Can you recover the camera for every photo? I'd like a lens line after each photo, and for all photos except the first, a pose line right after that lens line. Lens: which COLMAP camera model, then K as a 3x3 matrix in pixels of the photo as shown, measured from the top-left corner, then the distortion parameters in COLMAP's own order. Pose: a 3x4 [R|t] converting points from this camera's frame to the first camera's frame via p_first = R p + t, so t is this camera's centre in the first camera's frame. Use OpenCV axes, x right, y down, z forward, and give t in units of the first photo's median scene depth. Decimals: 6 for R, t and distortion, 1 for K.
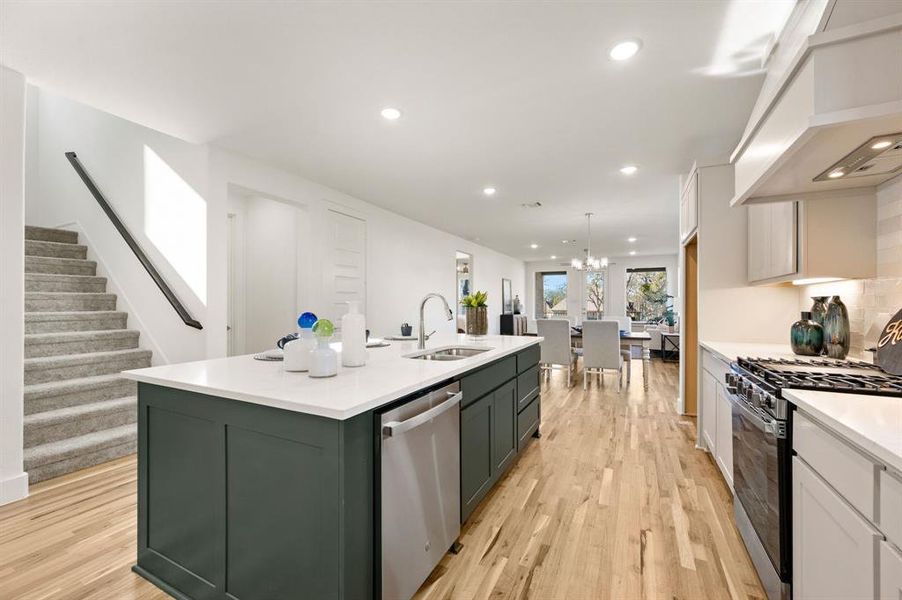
lens RADIAL K [[354.8, 0, 455.8], [0, 354.8, 302.8], [0, 0, 1]] dist [-0.001892, 0.000011]
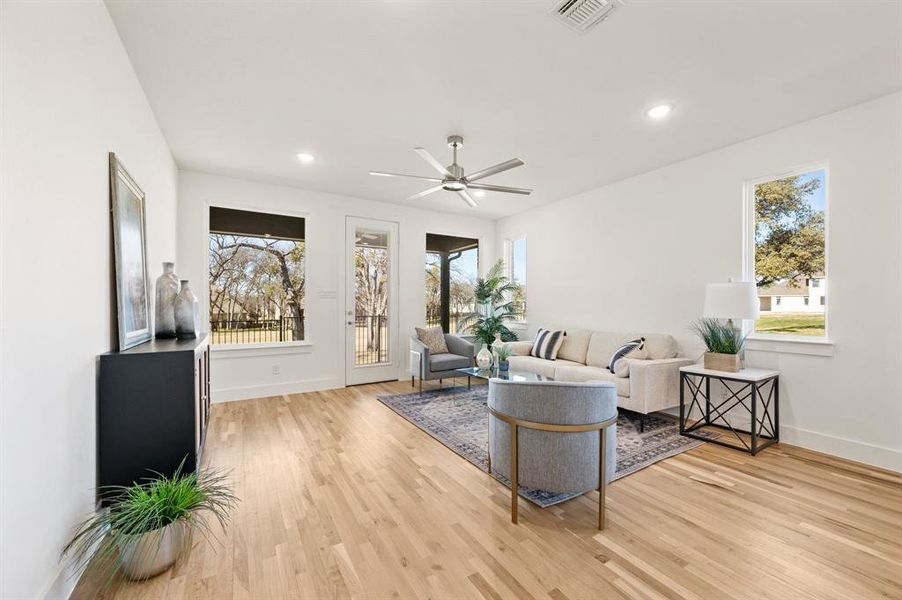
lens RADIAL K [[354.8, 0, 453.0], [0, 354.8, 305.8], [0, 0, 1]] dist [-0.001892, 0.000011]
pose [[0.529640, 0.000863, 0.848222, 0.294890], [-0.003367, 0.999994, 0.001085, 0.035920], [-0.848216, -0.003430, 0.529639, 3.098065]]
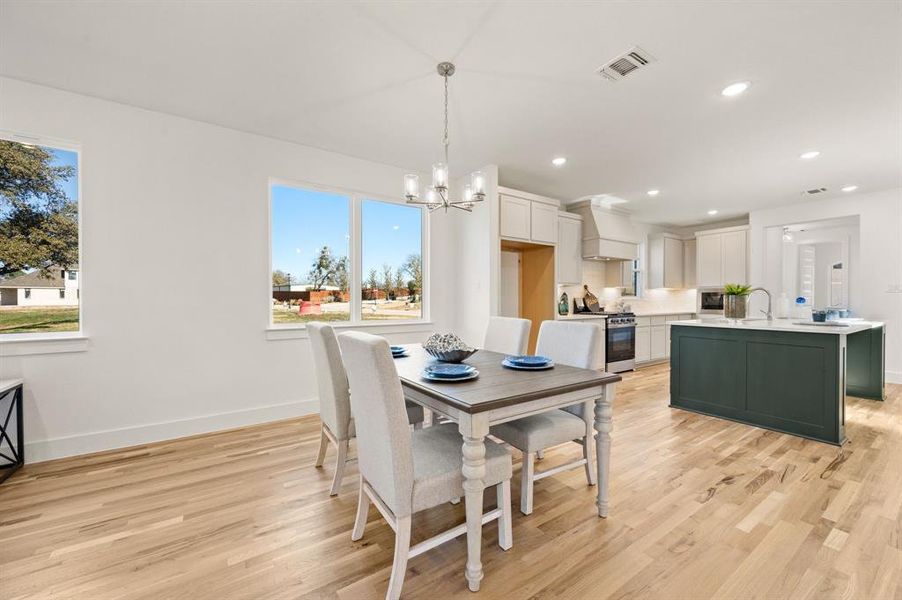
lens RADIAL K [[354.8, 0, 456.5], [0, 354.8, 303.2], [0, 0, 1]] dist [-0.001892, 0.000011]
pose [[-0.874940, -0.004871, 0.484207, 0.378094], [-0.001284, 0.999969, 0.007740, 0.037626], [-0.484229, 0.006151, -0.874919, 3.069683]]
